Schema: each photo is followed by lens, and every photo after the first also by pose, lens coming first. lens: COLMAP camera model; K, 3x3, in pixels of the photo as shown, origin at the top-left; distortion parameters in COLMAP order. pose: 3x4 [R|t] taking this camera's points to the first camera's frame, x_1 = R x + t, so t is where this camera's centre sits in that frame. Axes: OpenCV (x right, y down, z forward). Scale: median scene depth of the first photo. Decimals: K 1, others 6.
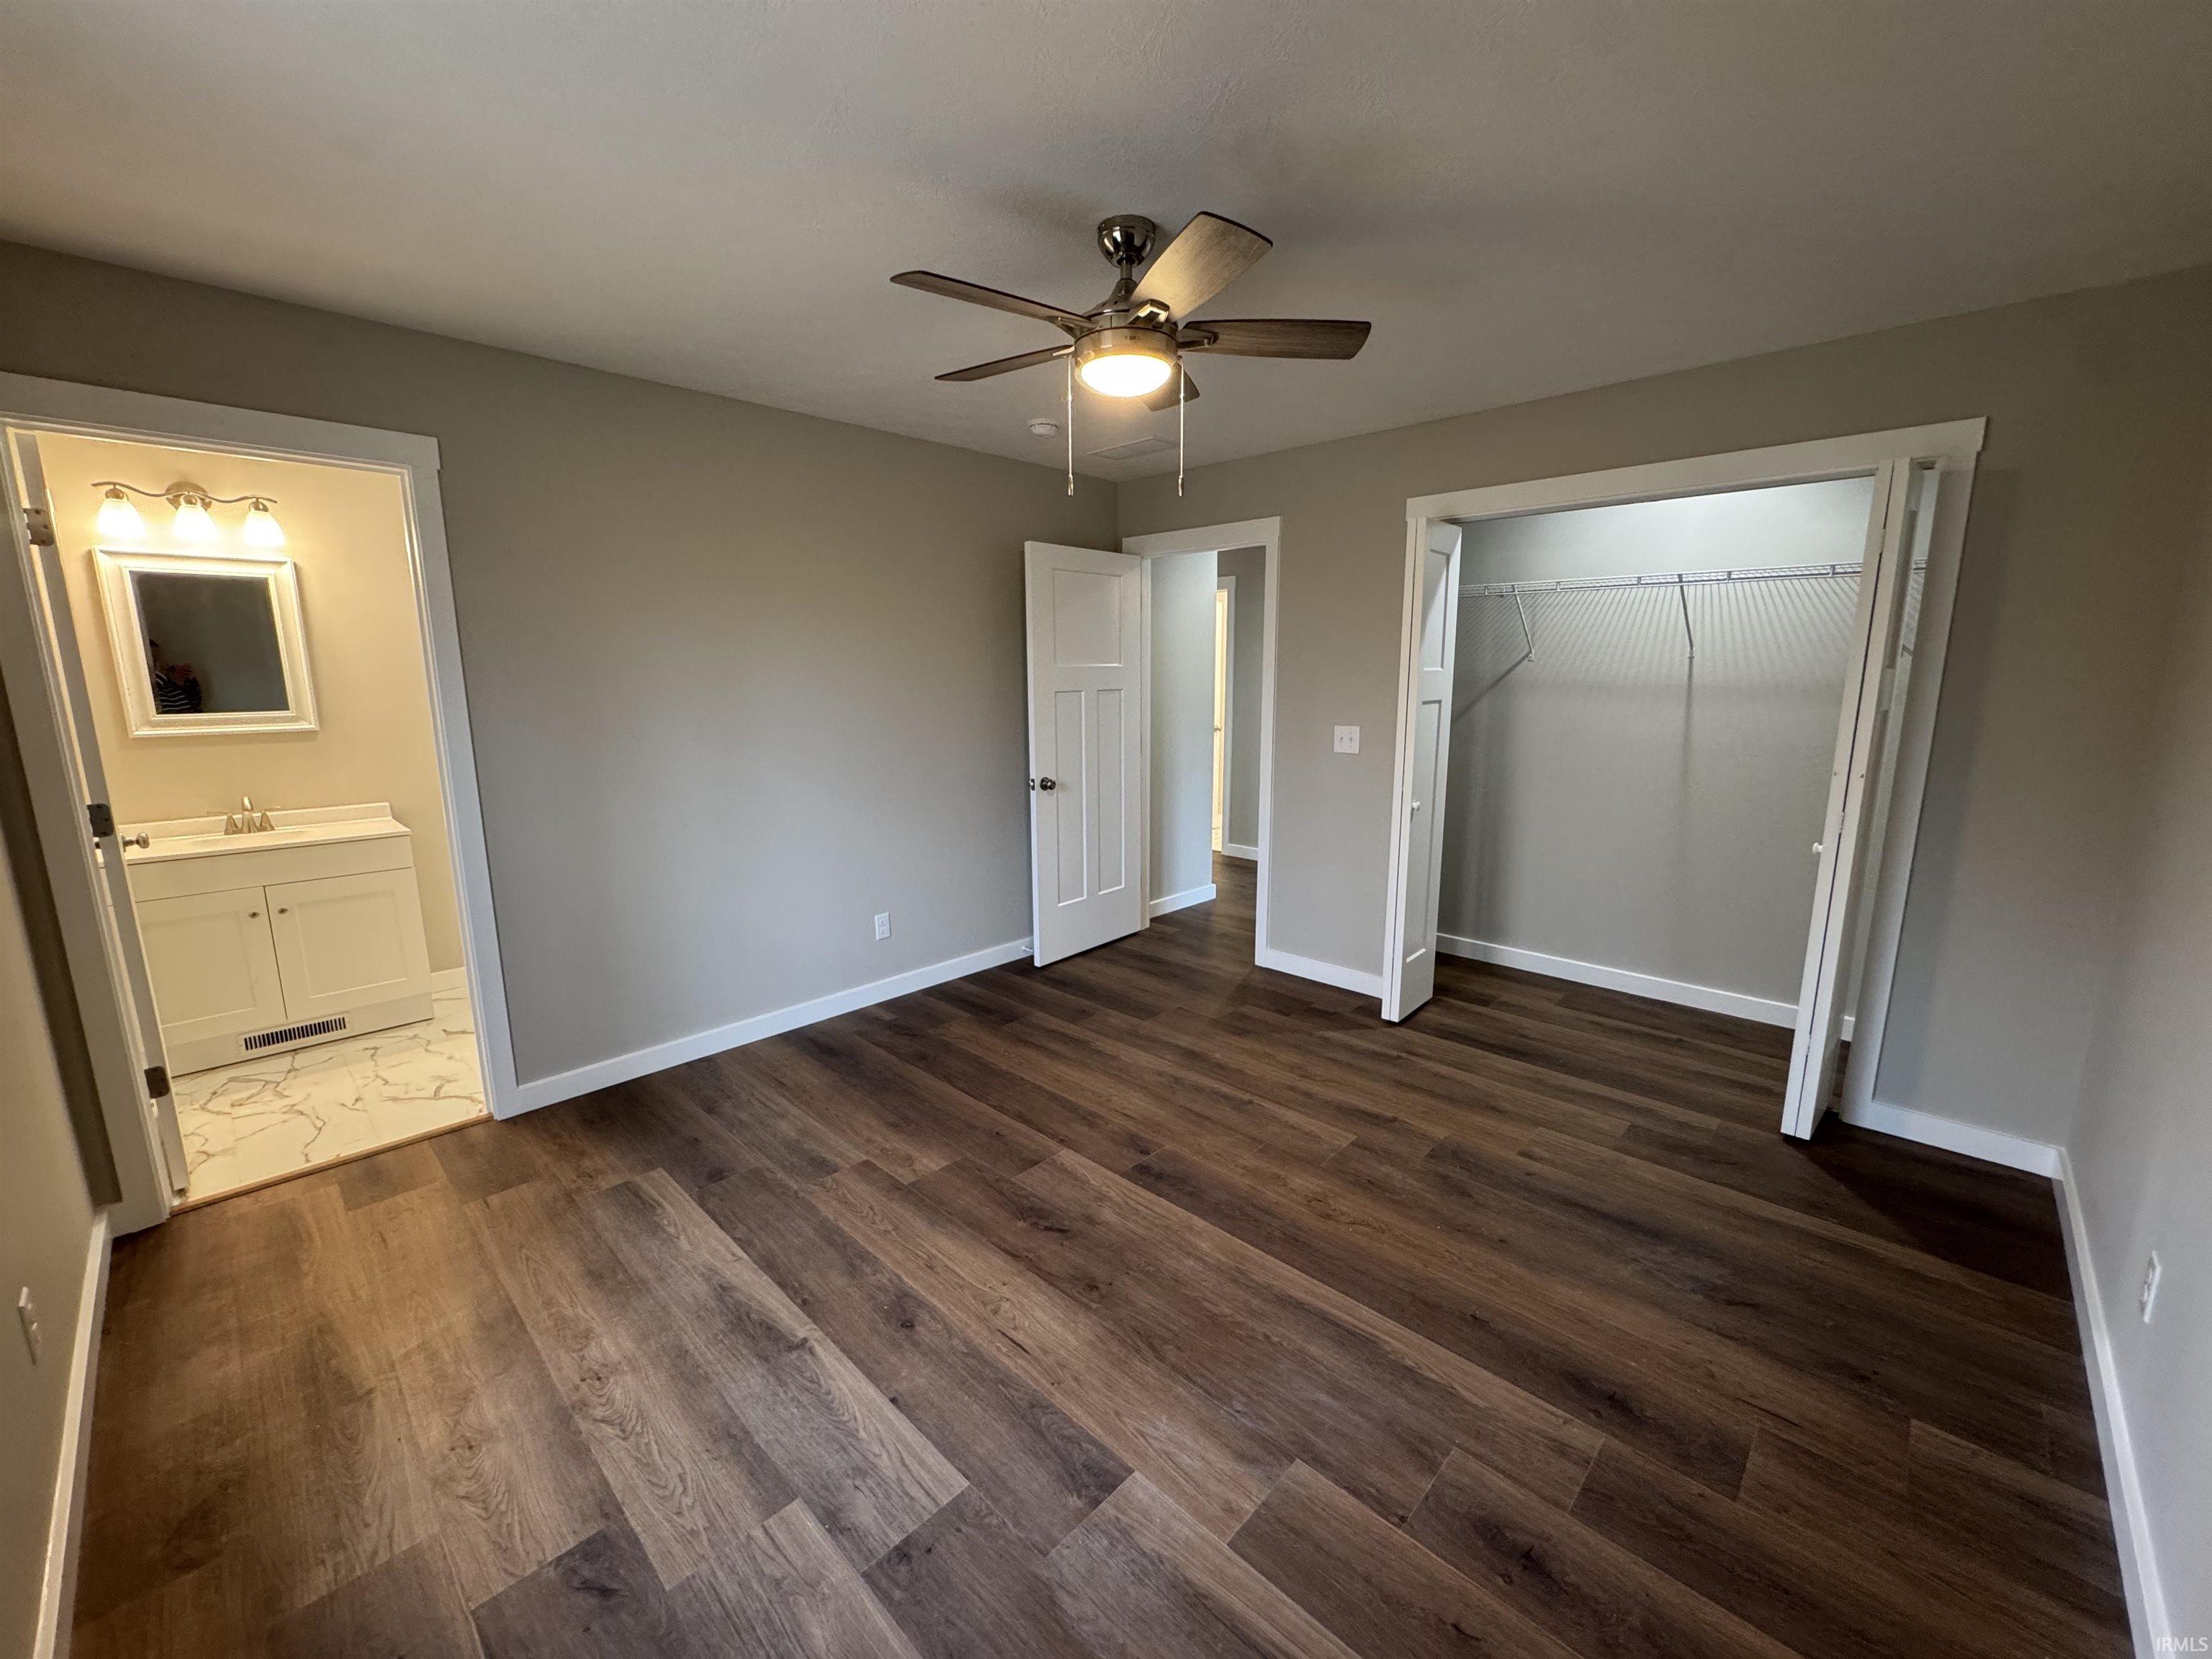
lens RADIAL K [[883.0, 0, 1106.0], [0, 883.0, 829.5], [0, 0, 1]] dist [-0.003184, -0.000157]
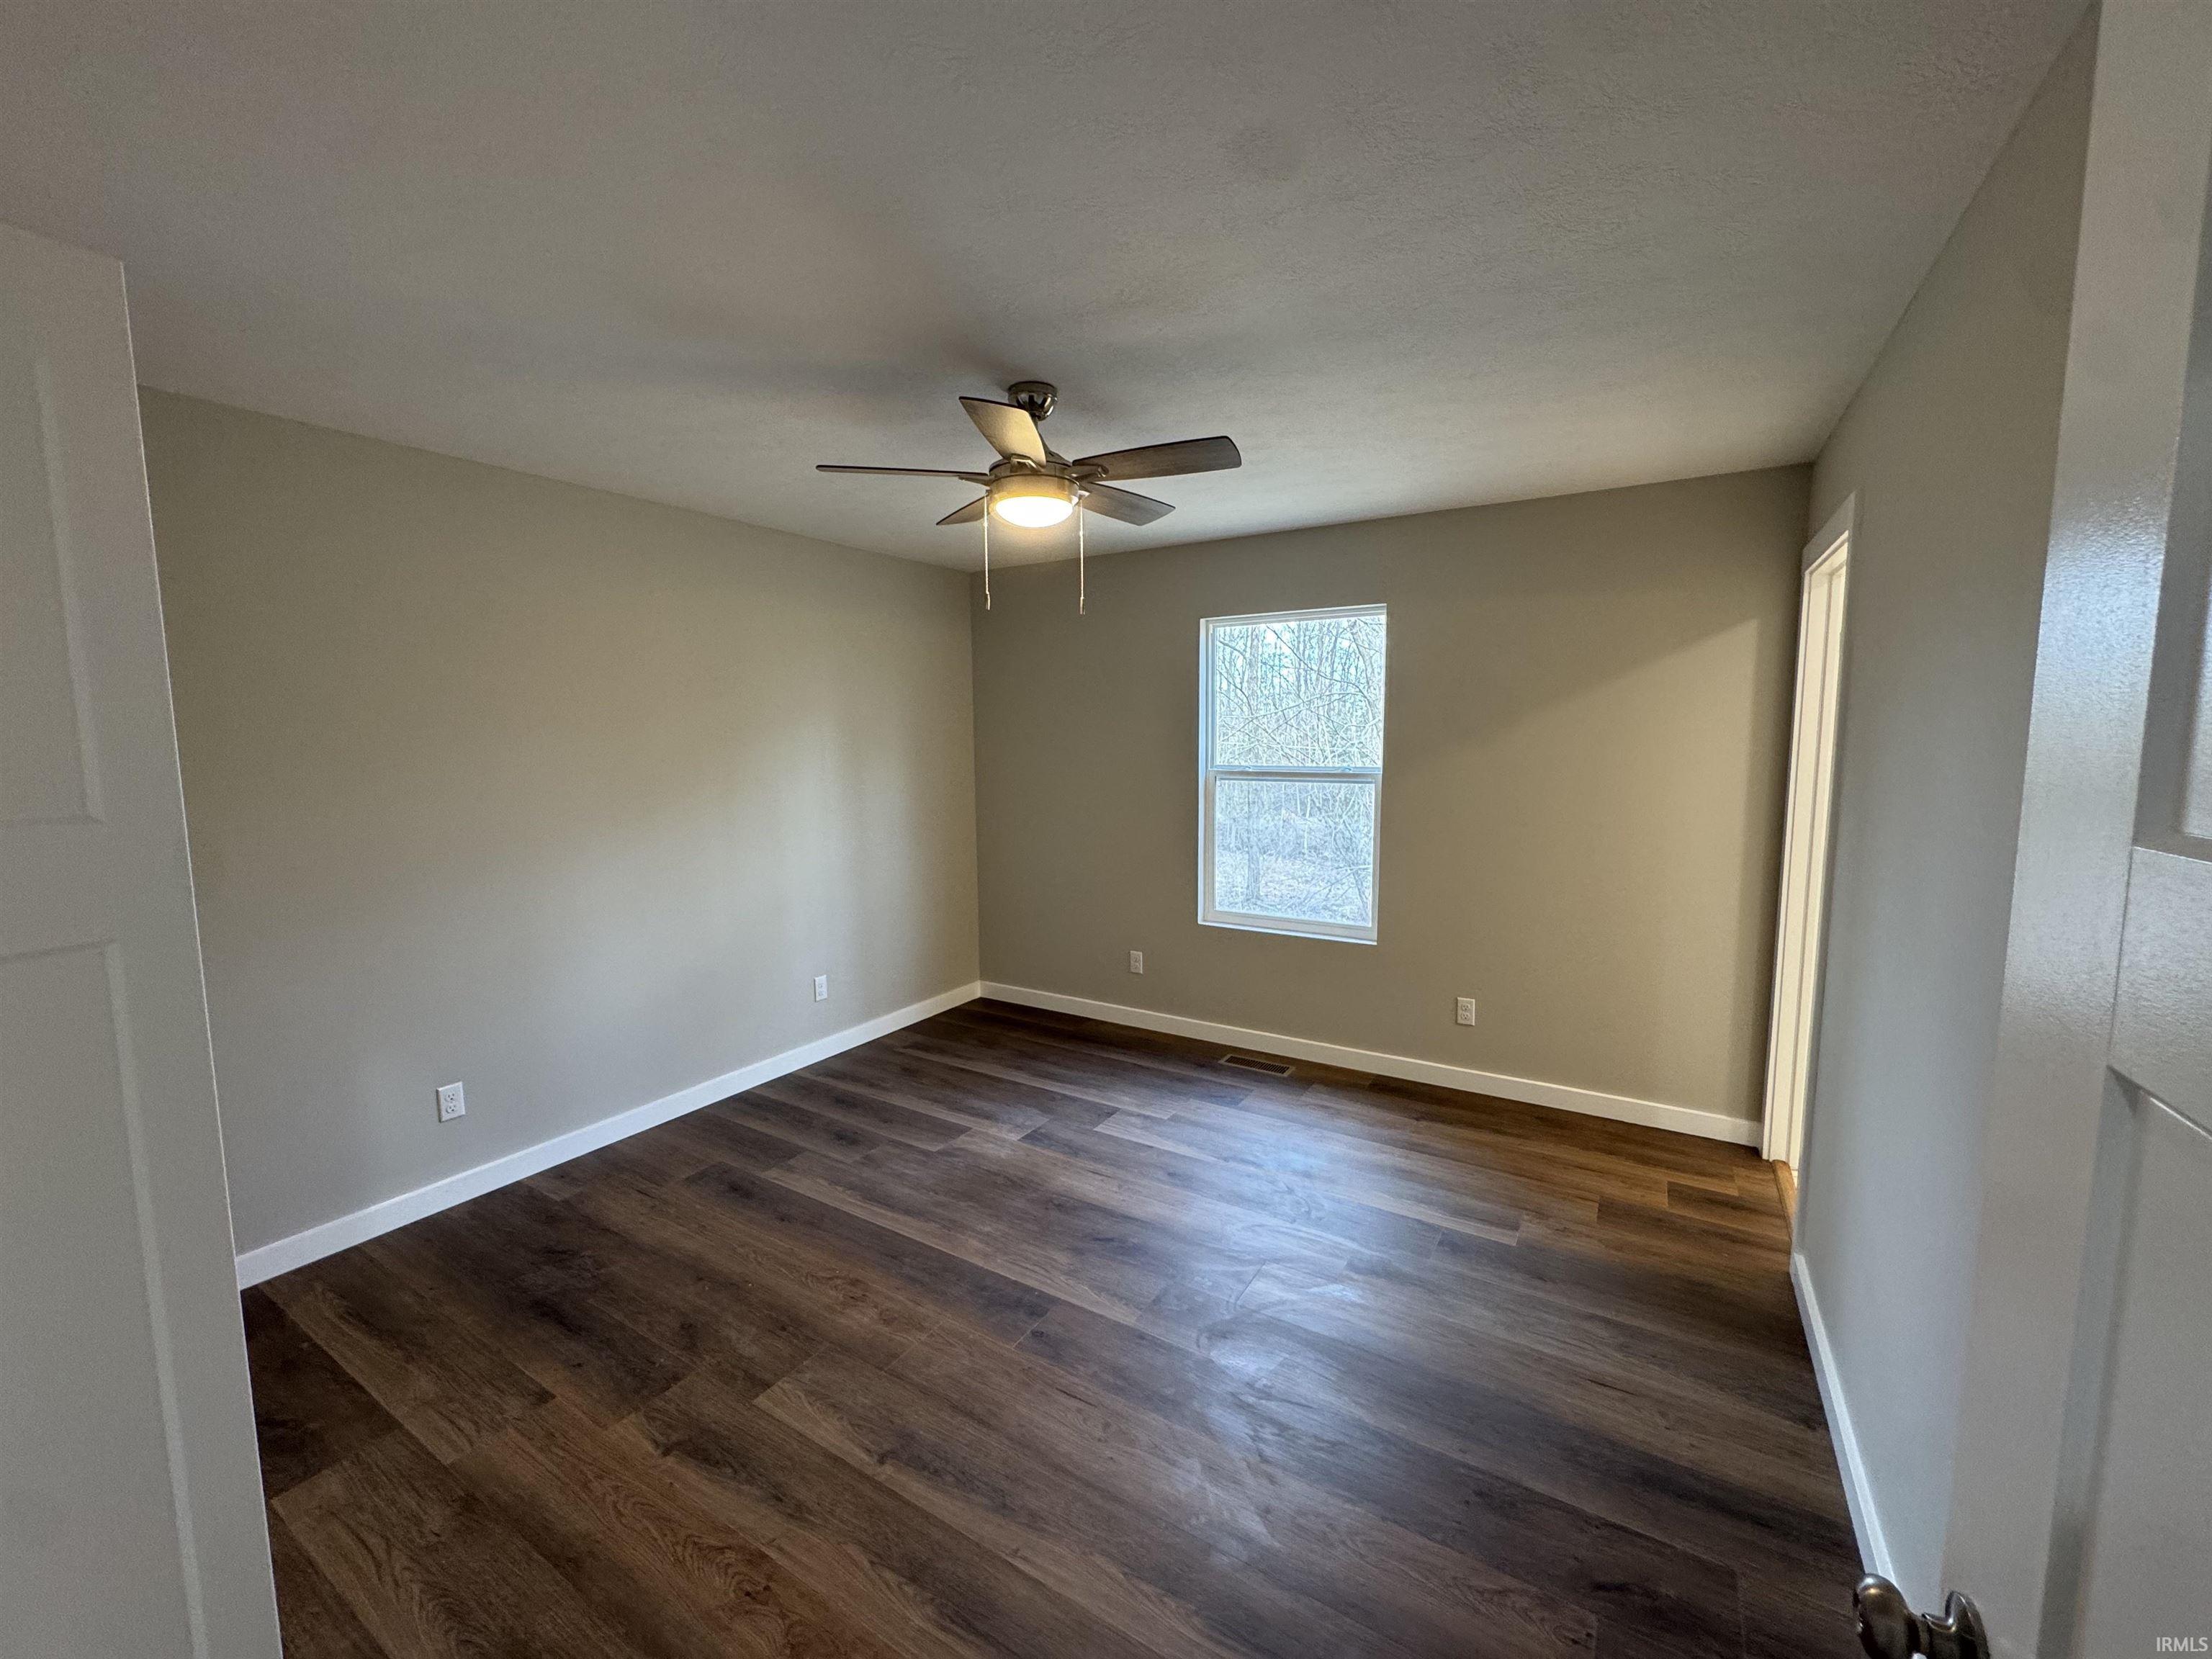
lens RADIAL K [[883.0, 0, 1106.0], [0, 883.0, 829.5], [0, 0, 1]] dist [-0.003184, -0.000157]
pose [[-0.977902, 0.031923, -0.206612, 0.132986], [-0.028665, 0.958467, 0.283760, -0.320745], [0.207089, 0.283412, -0.936372, 1.599238]]
